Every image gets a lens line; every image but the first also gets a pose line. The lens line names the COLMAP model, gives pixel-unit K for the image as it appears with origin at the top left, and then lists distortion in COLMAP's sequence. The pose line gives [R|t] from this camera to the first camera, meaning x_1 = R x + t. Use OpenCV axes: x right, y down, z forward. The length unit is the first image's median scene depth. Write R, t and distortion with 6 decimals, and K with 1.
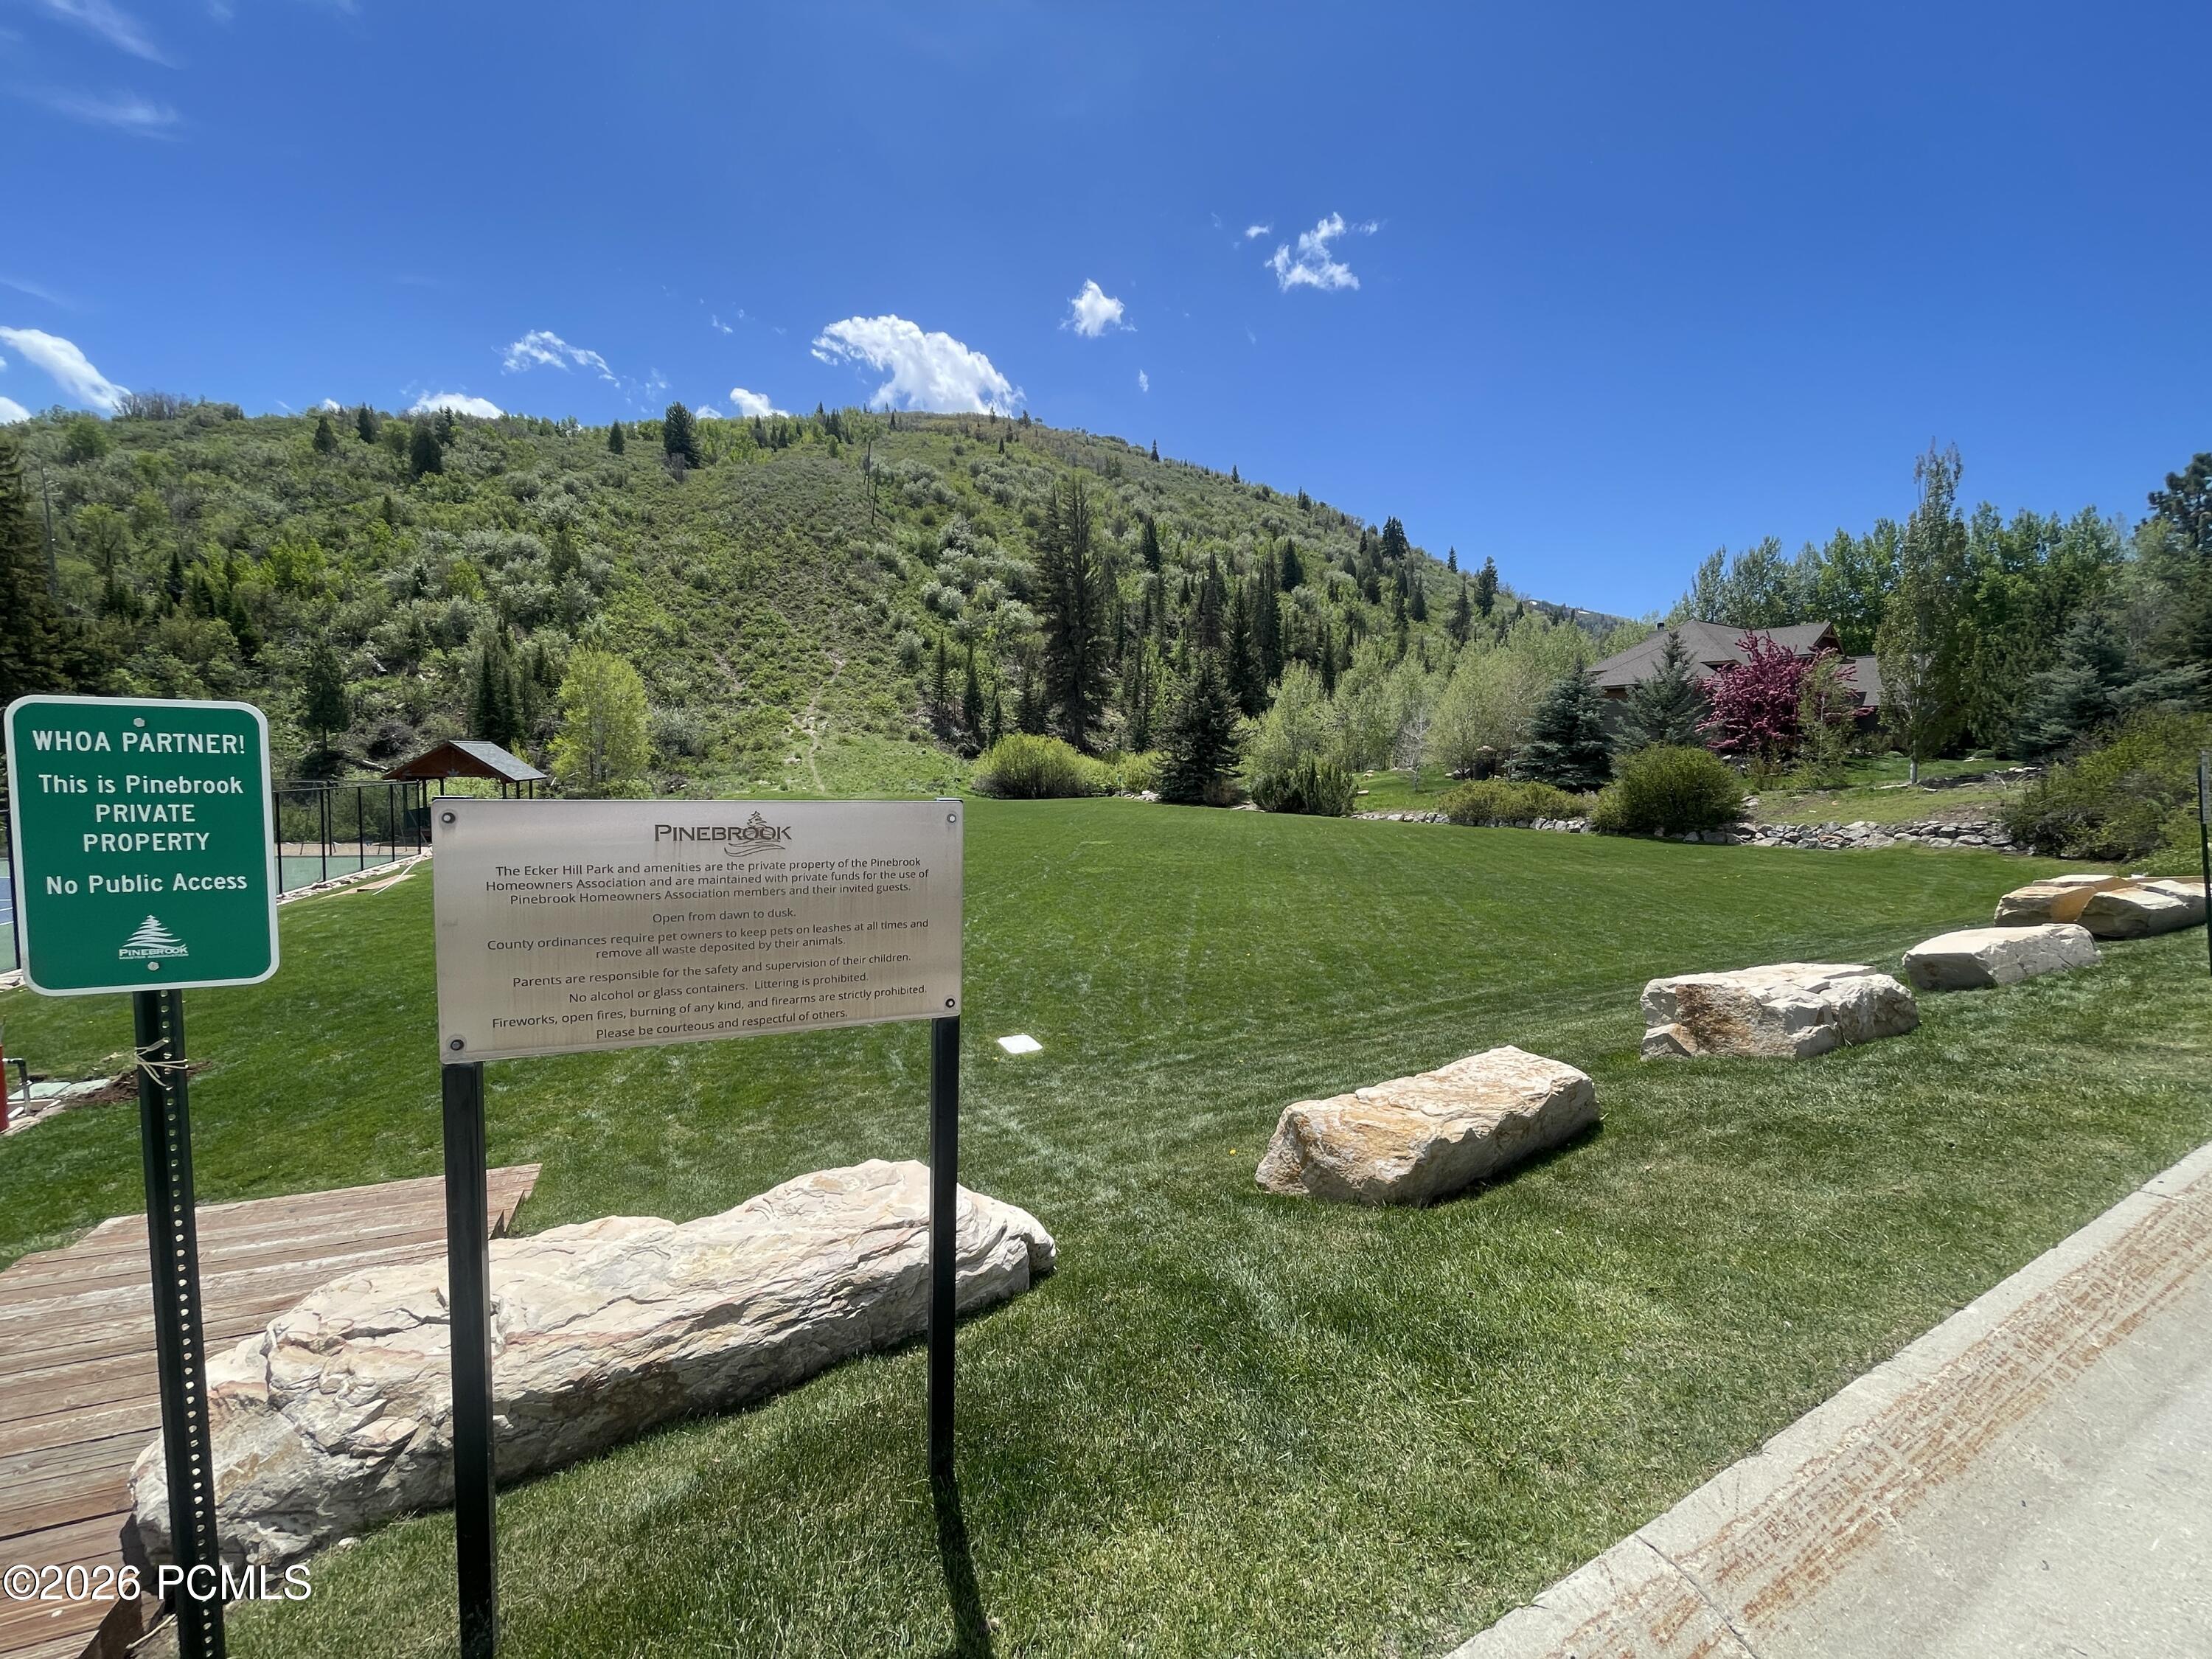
lens RADIAL K [[894.4, 0, 1103.3], [0, 894.4, 842.9], [0, 0, 1]] dist [-0.010244, 0.004329]
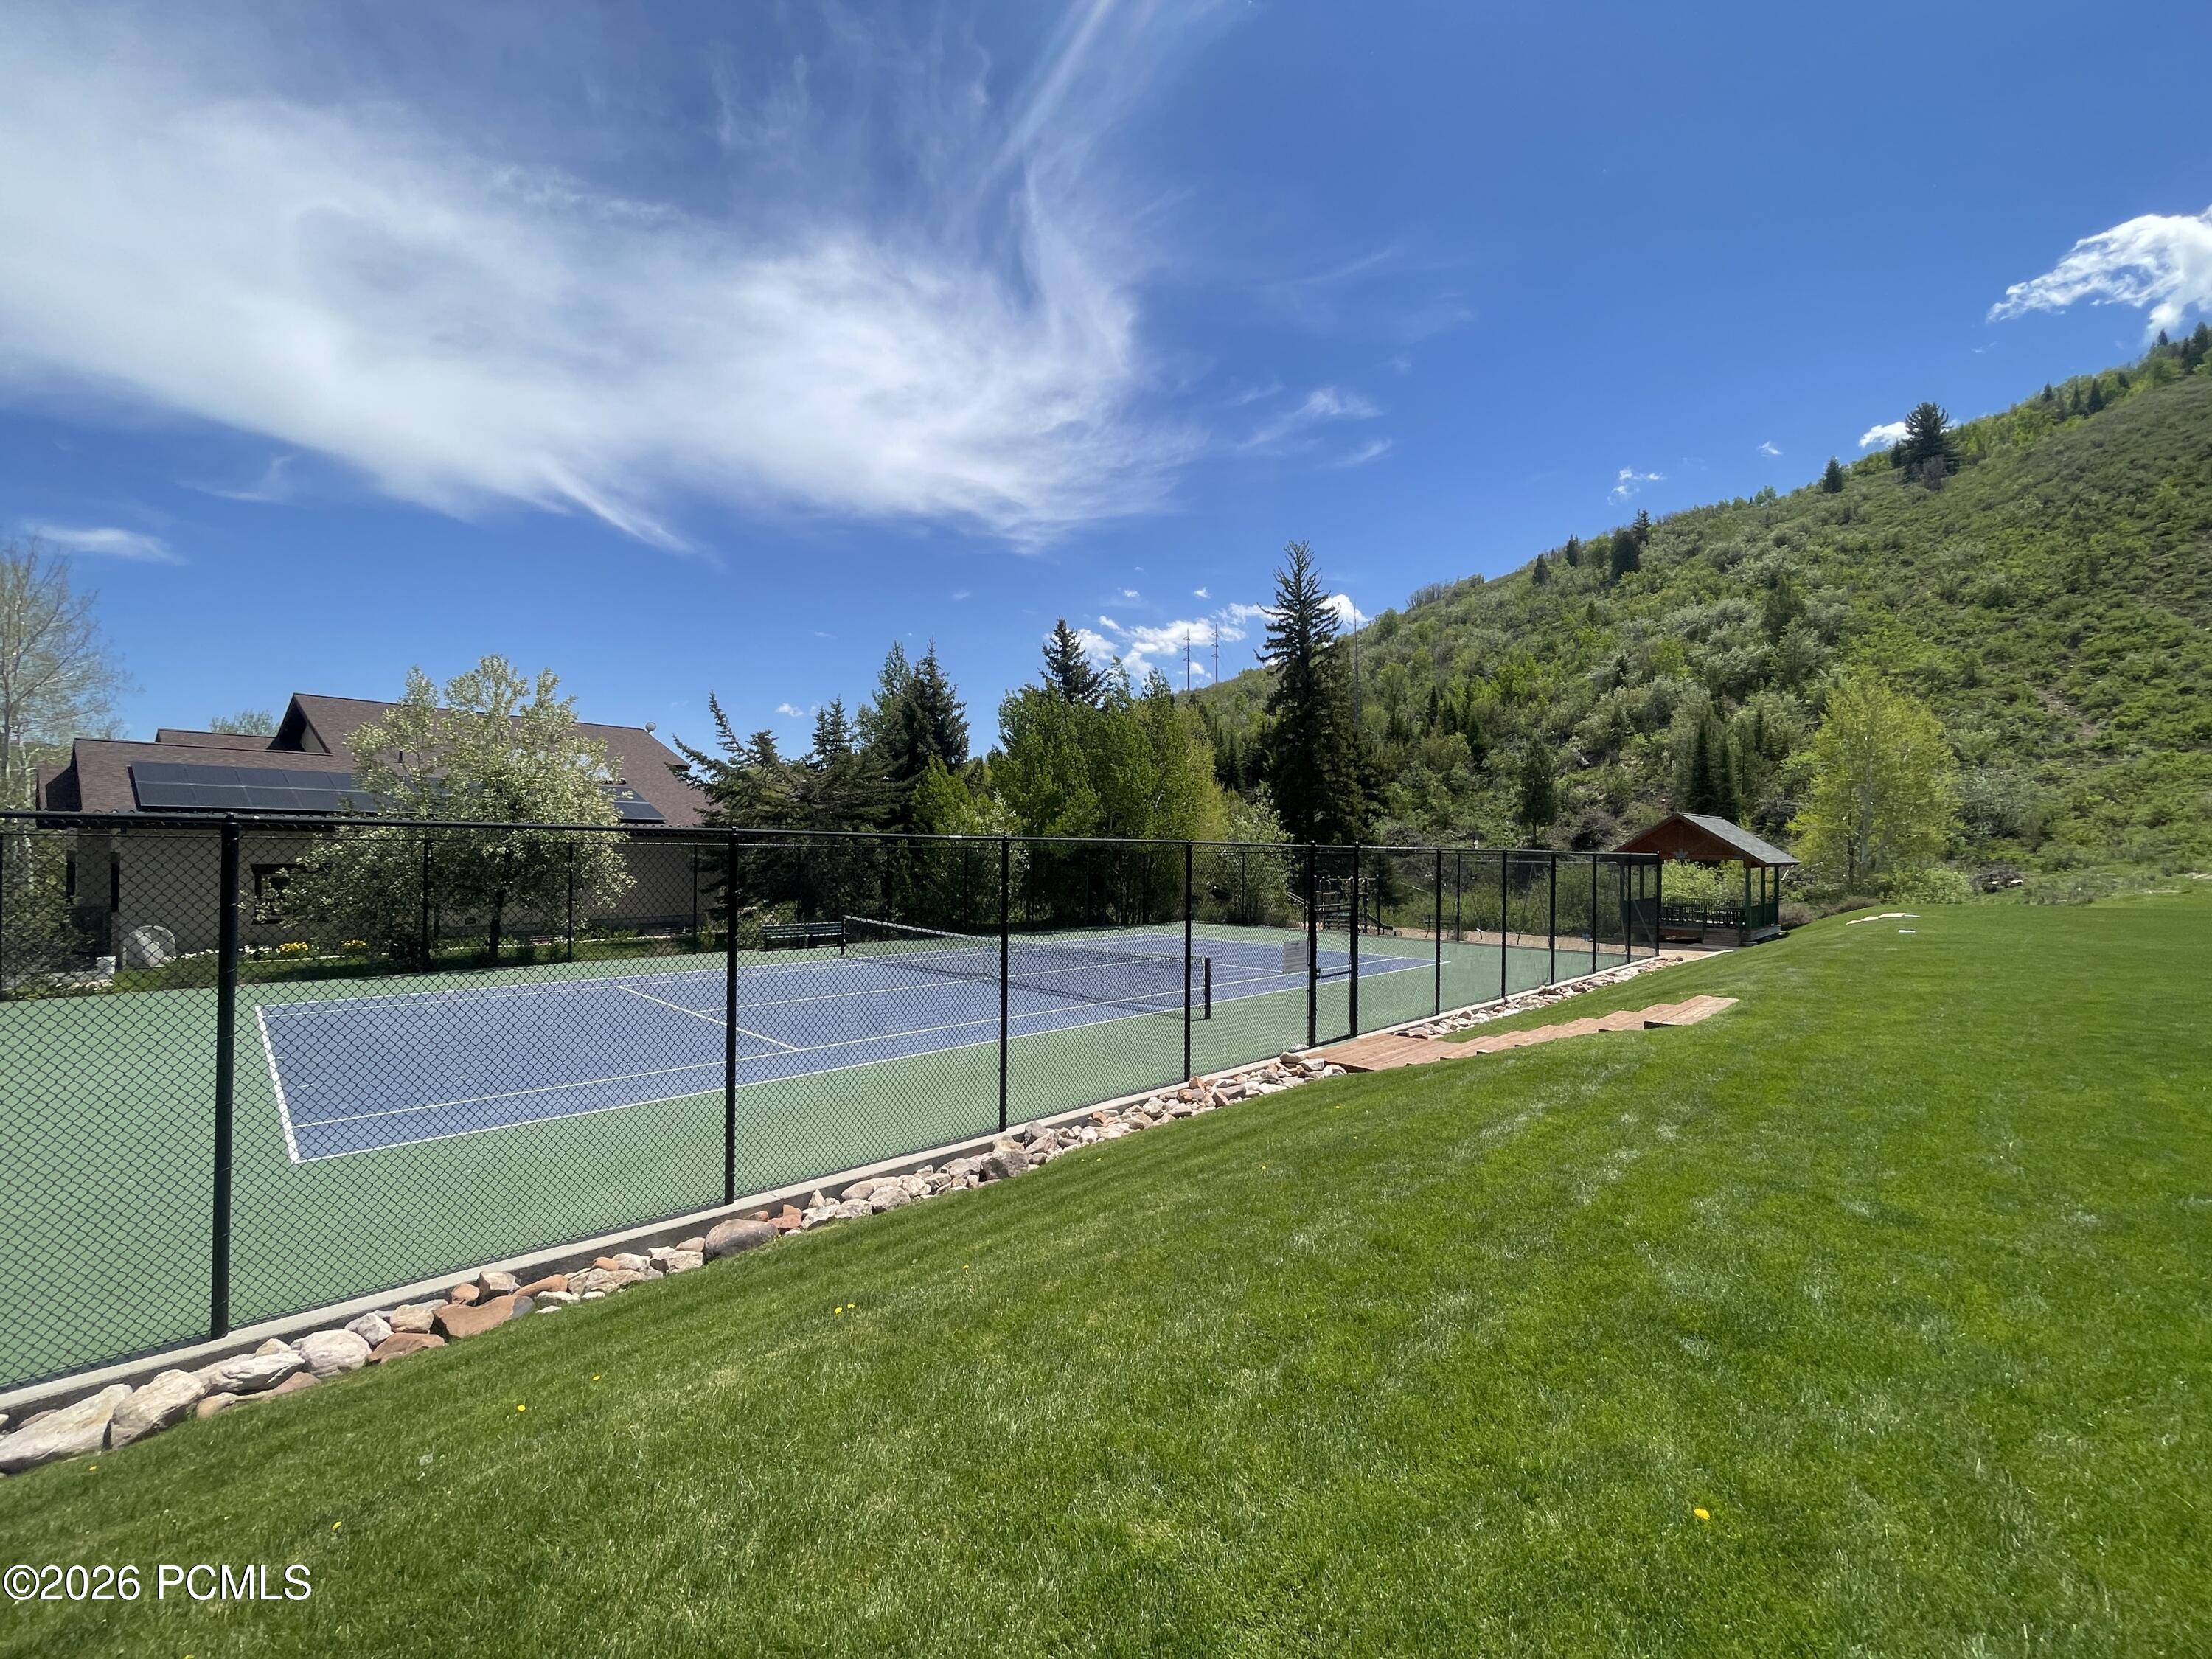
lens RADIAL K [[894.4, 0, 1103.3], [0, 894.4, 842.9], [0, 0, 1]] dist [-0.010244, 0.004329]
pose [[0.403465, -0.035876, -0.914292, -0.115348], [-0.077876, 0.994259, -0.073380, 0.003903], [0.911675, 0.100807, 0.398355, 0.119107]]
